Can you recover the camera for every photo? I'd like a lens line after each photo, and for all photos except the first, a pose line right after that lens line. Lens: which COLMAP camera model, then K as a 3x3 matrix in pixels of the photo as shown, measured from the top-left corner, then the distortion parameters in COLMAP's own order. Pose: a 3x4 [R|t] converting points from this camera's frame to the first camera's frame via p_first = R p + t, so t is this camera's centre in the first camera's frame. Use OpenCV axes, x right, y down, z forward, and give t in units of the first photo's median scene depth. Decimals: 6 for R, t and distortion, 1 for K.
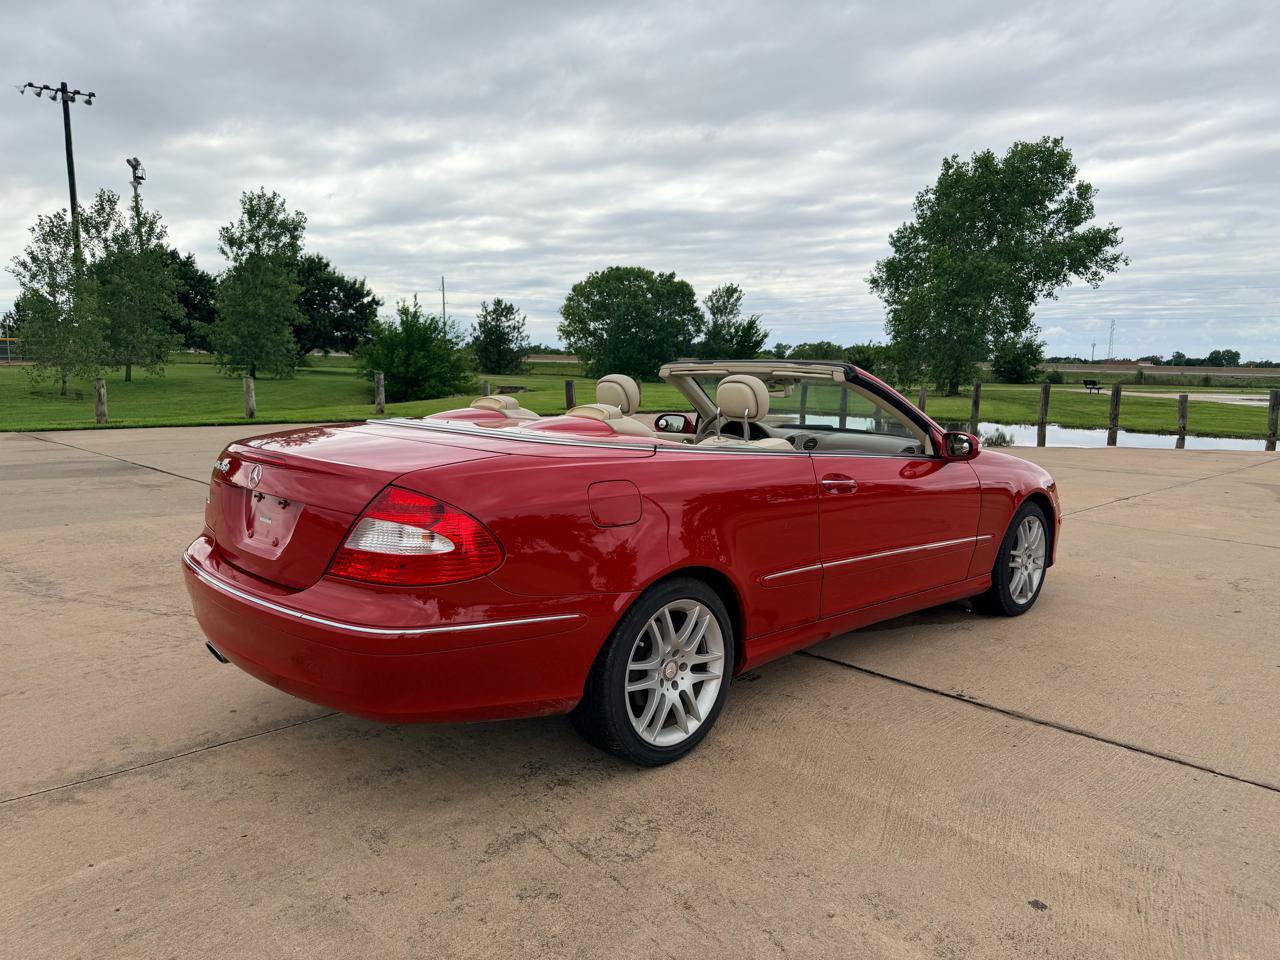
lens RADIAL K [[903.3, 0, 653.0], [0, 903.3, 489.5], [0, 0, 1]] dist [0.043779, -0.054454]
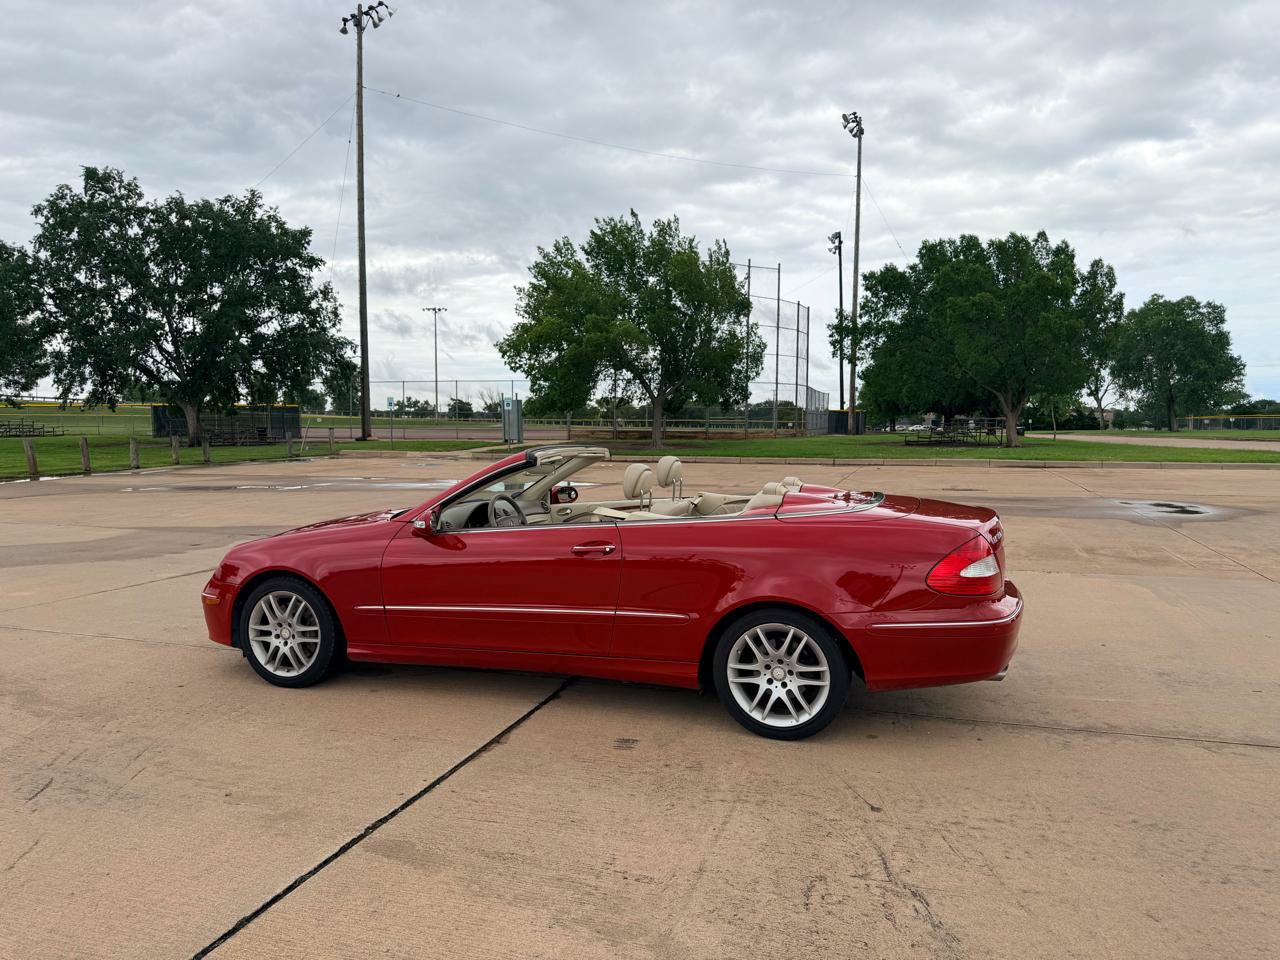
lens RADIAL K [[903.3, 0, 640.3], [0, 903.3, 496.1], [0, 0, 1]] dist [0.043779, -0.054454]
pose [[-0.447006, -0.095363, 0.889433, -0.108707], [0.113029, 0.980311, 0.161912, -0.027988], [-0.887362, 0.172907, -0.427425, 0.153743]]
